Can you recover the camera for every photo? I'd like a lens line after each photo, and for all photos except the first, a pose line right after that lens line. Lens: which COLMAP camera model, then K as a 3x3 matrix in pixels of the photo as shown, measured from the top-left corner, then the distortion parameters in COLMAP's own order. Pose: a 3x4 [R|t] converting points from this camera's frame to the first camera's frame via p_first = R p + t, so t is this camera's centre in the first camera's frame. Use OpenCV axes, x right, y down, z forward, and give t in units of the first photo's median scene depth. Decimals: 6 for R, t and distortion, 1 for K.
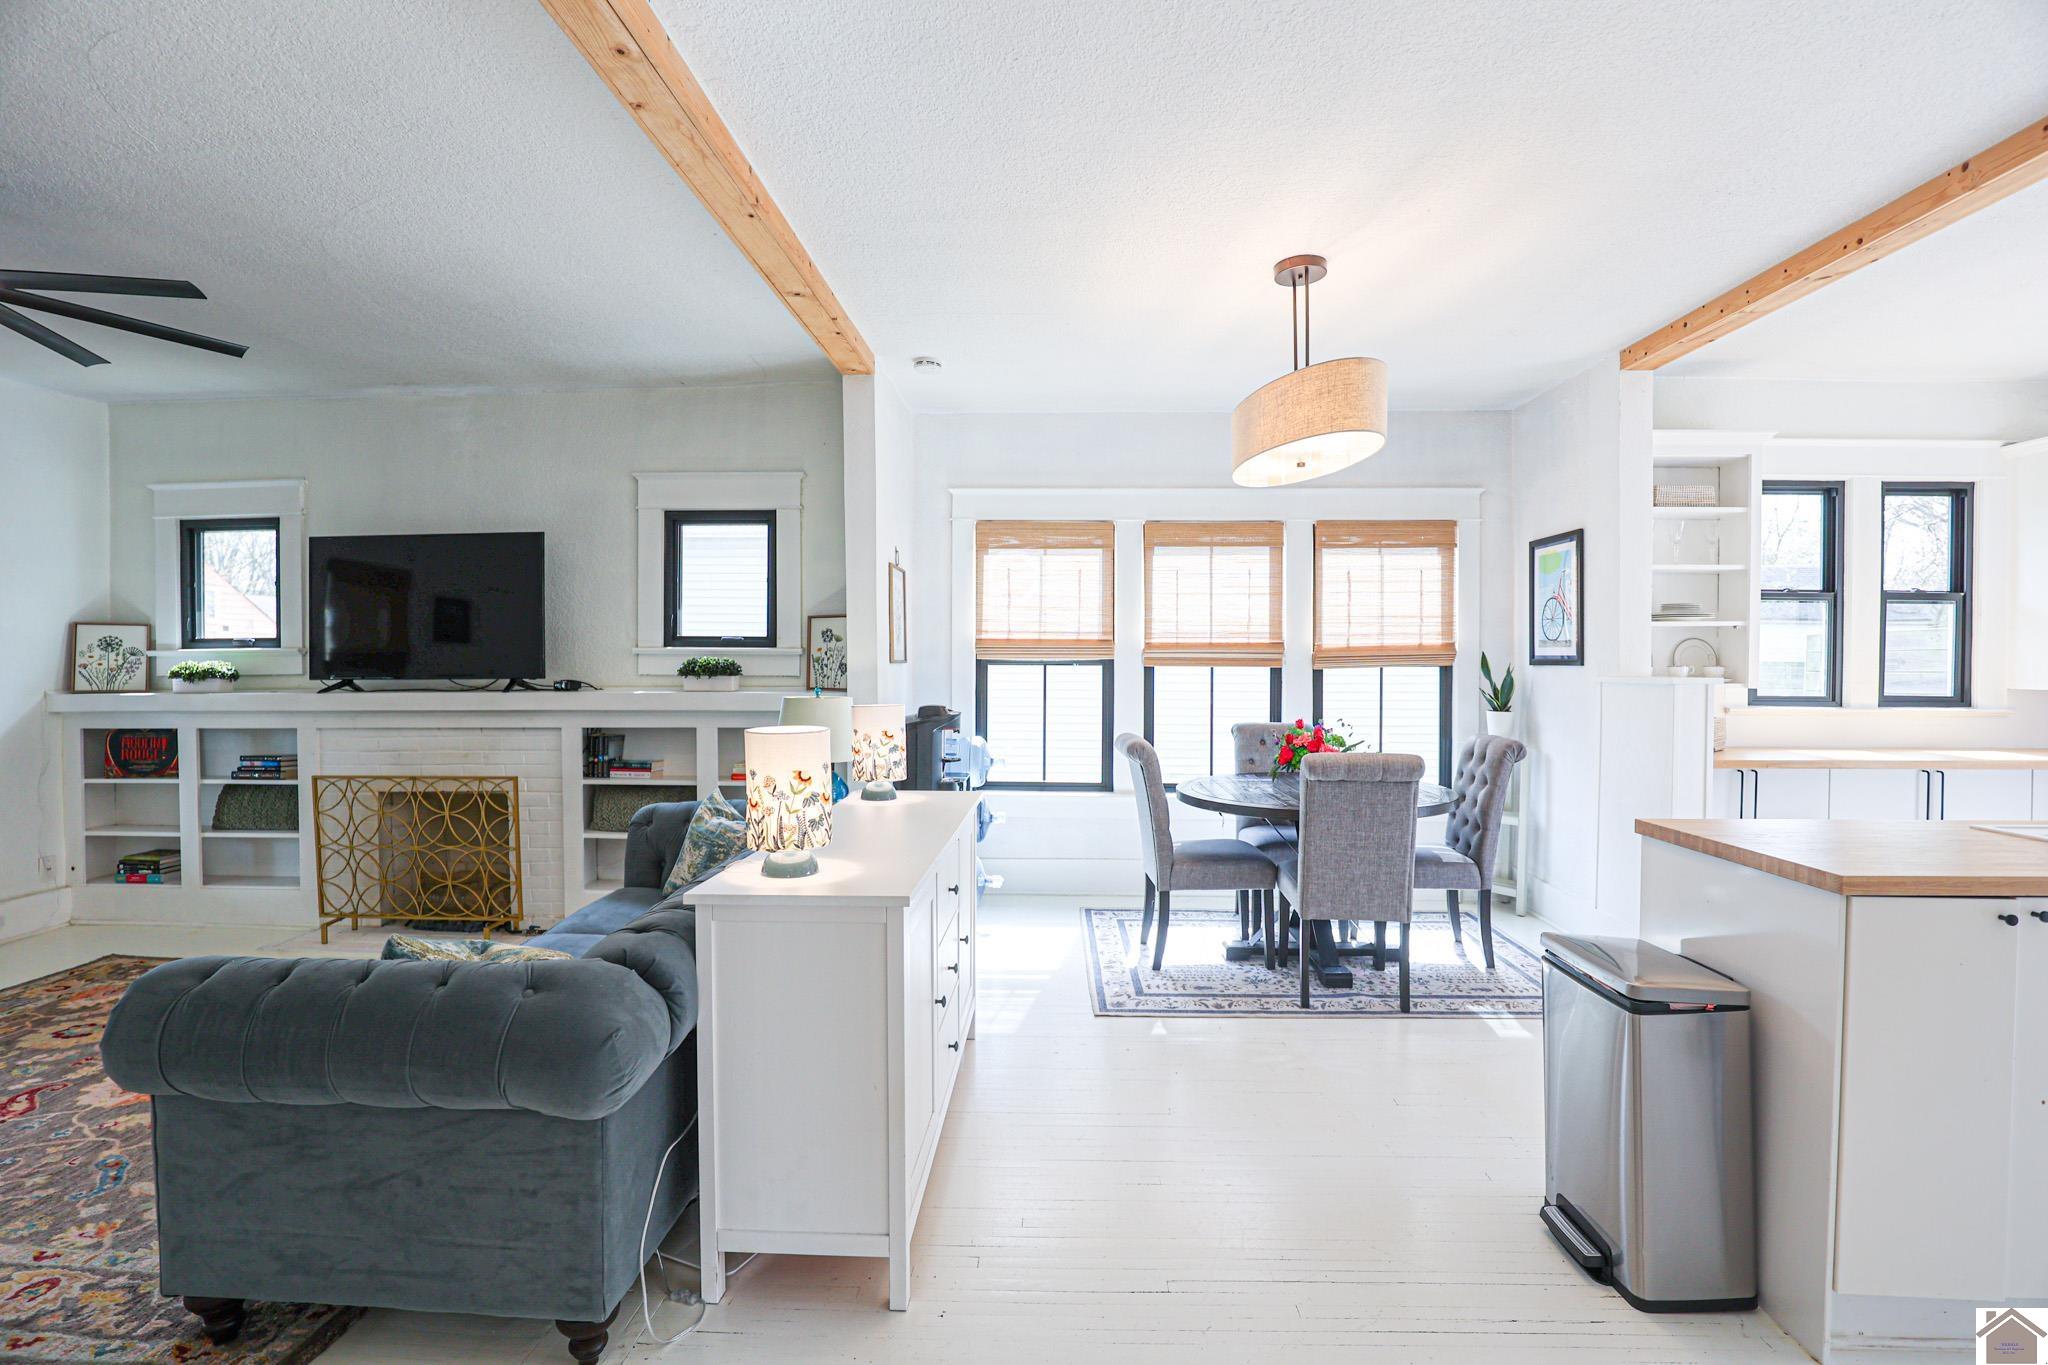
lens RADIAL K [[940.9, 0, 1024.5], [0, 940.9, 671.3], [0, 0, 1]] dist [-0.037851, 0.008597]
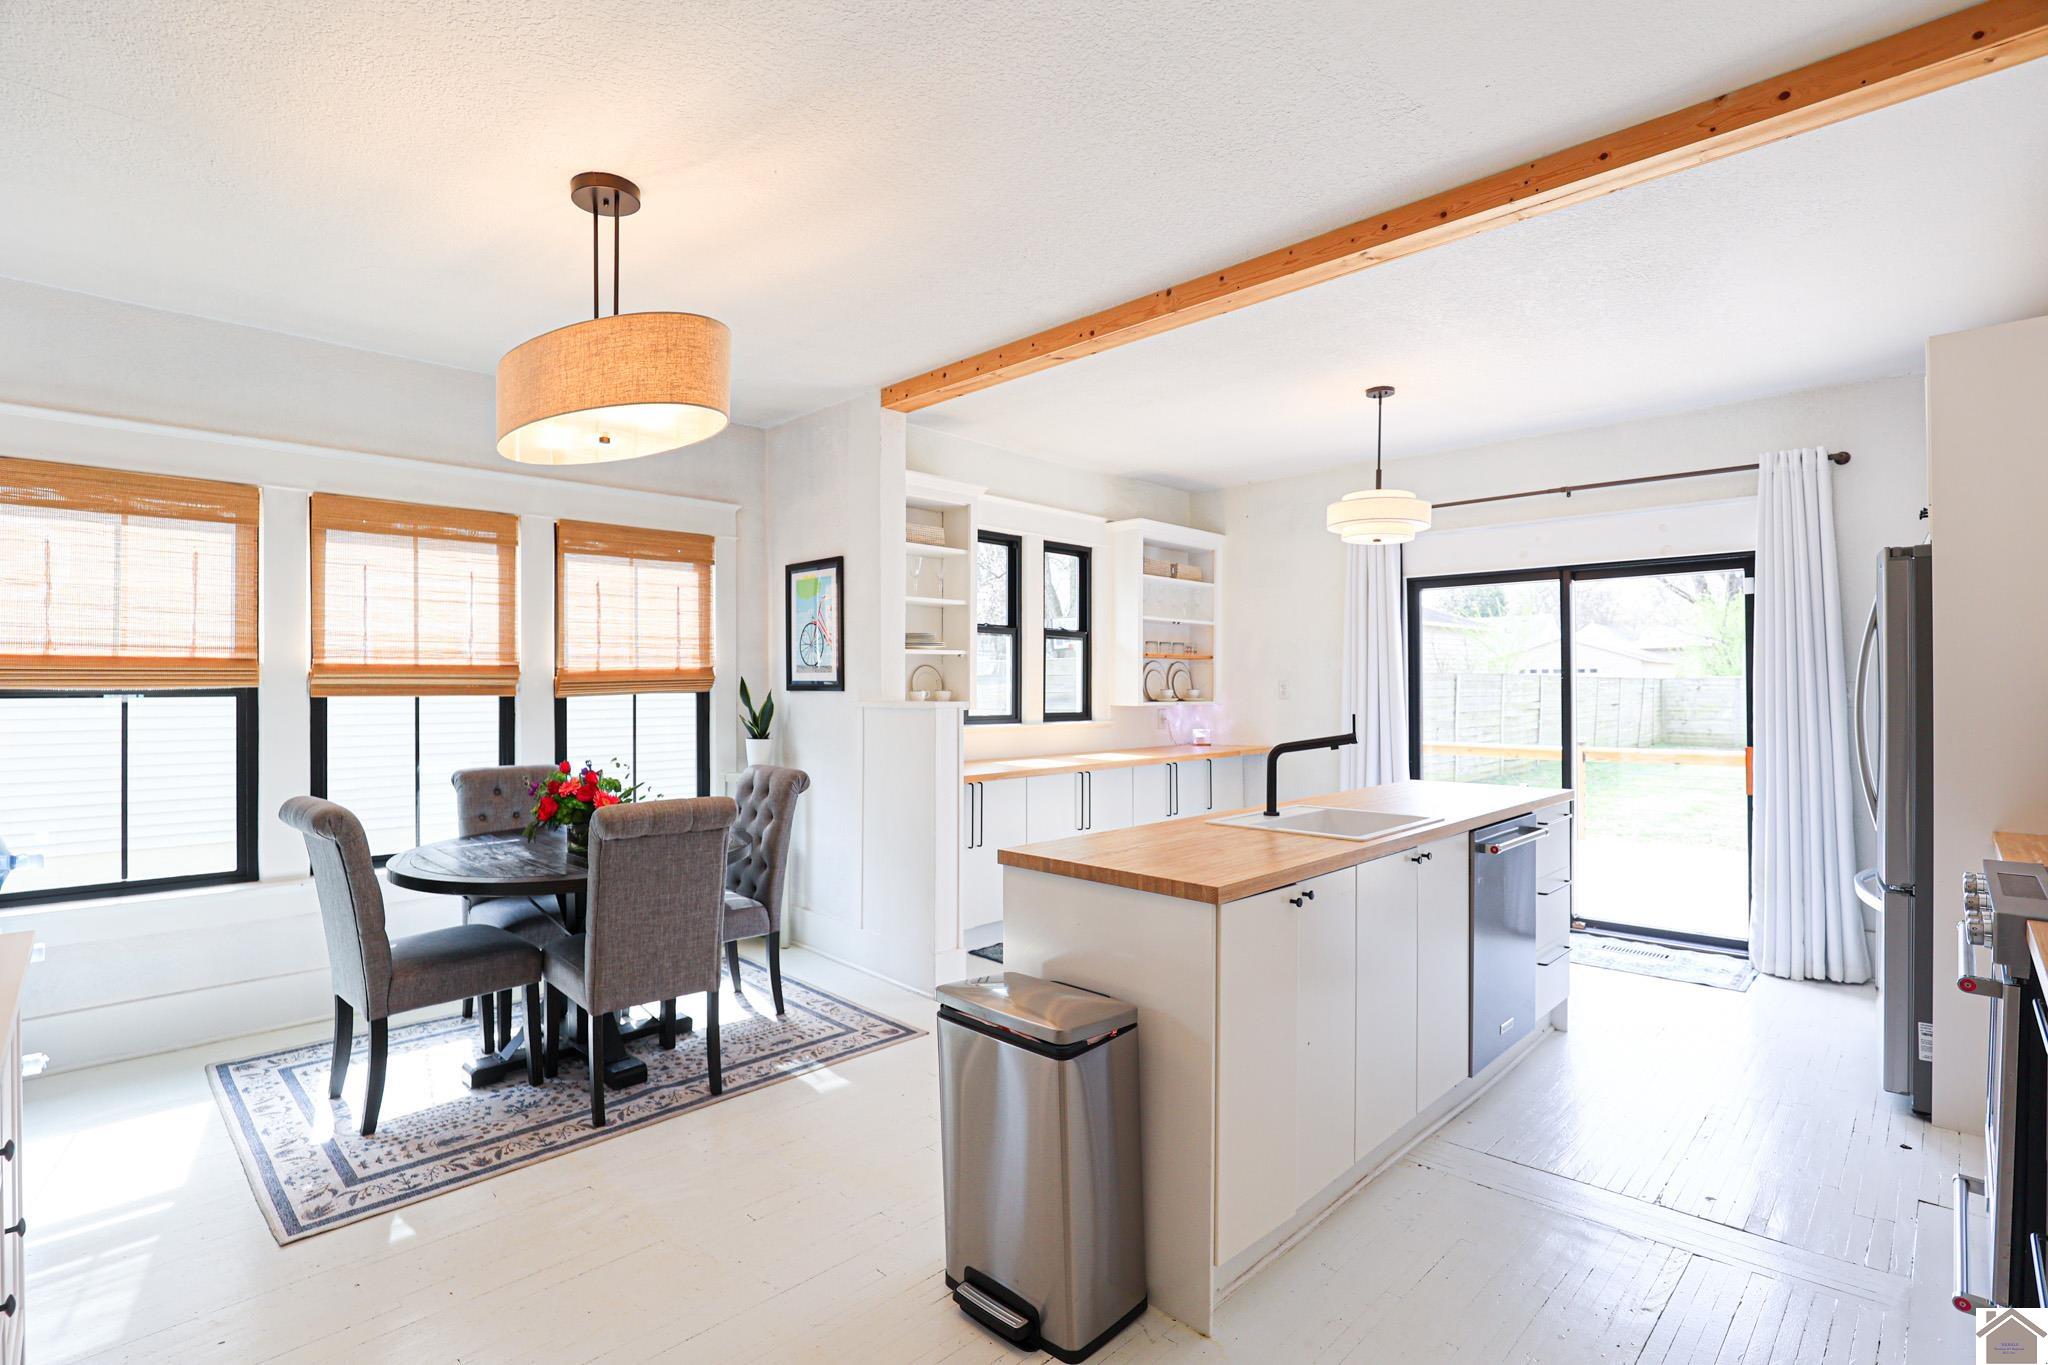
lens RADIAL K [[962.3, 0, 1017.7], [0, 962.3, 680.8], [0, 0, 1]] dist [-0.036479, 0.007516]
pose [[0.676267, -0.001343, 0.736656, -0.042777], [0.011350, 0.999899, -0.008596, -0.006185], [-0.736569, 0.014175, 0.676213, 0.148947]]
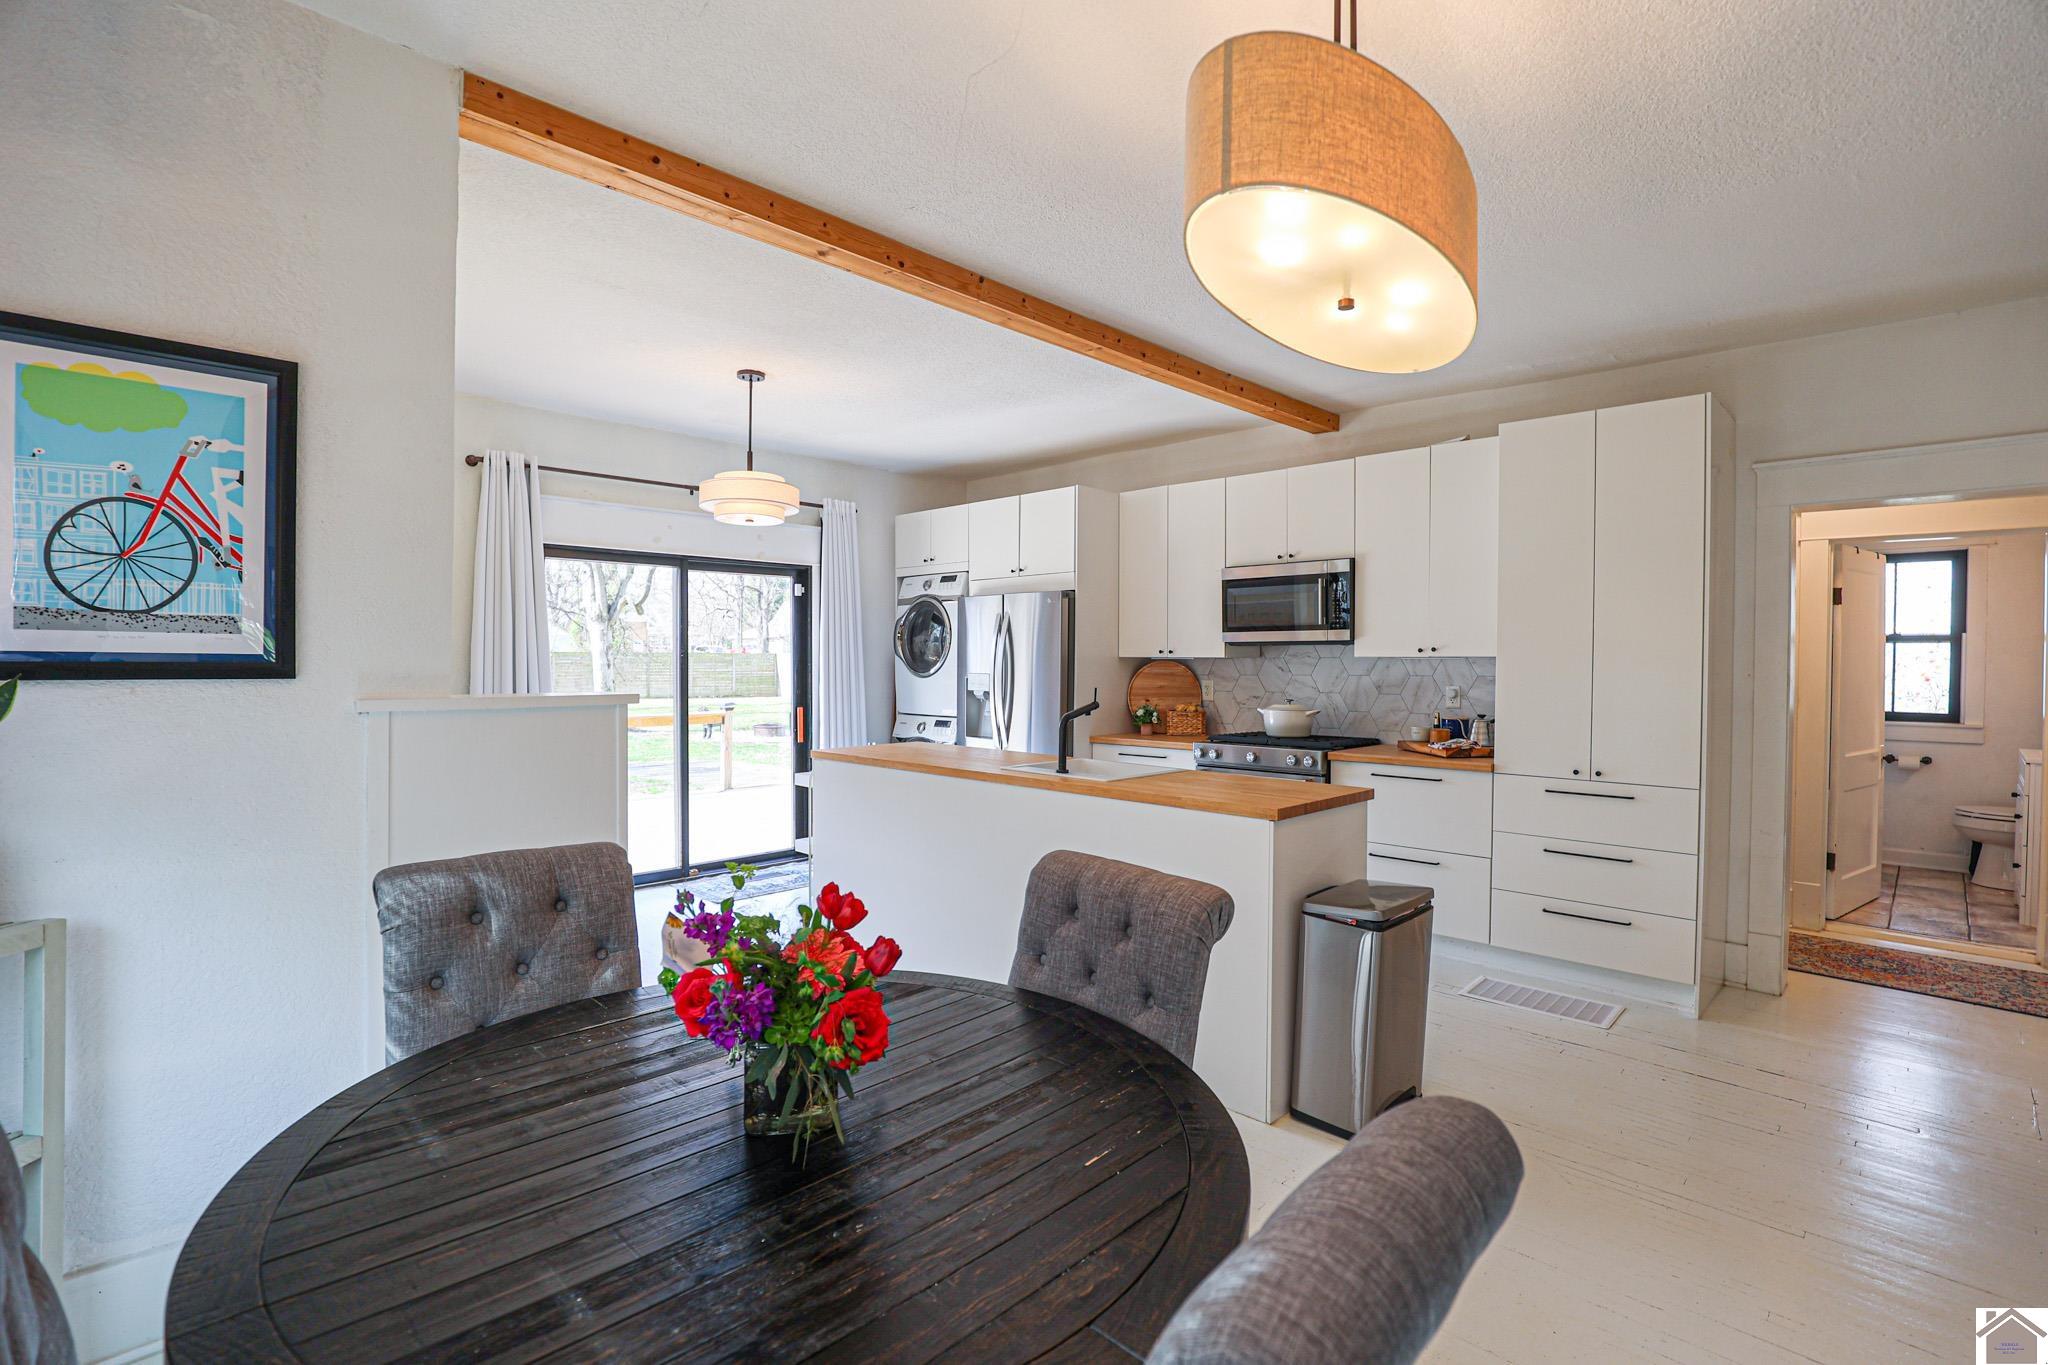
lens RADIAL K [[953.3, 0, 1024.7], [0, 953.3, 675.7], [0, 0, 1]] dist [-0.031565, 0.000962]
pose [[-0.743932, -0.019179, 0.667980, 0.049914], [-0.002863, 0.999670, 0.025514, -0.018995], [-0.668249, 0.017068, -0.743742, 1.088931]]
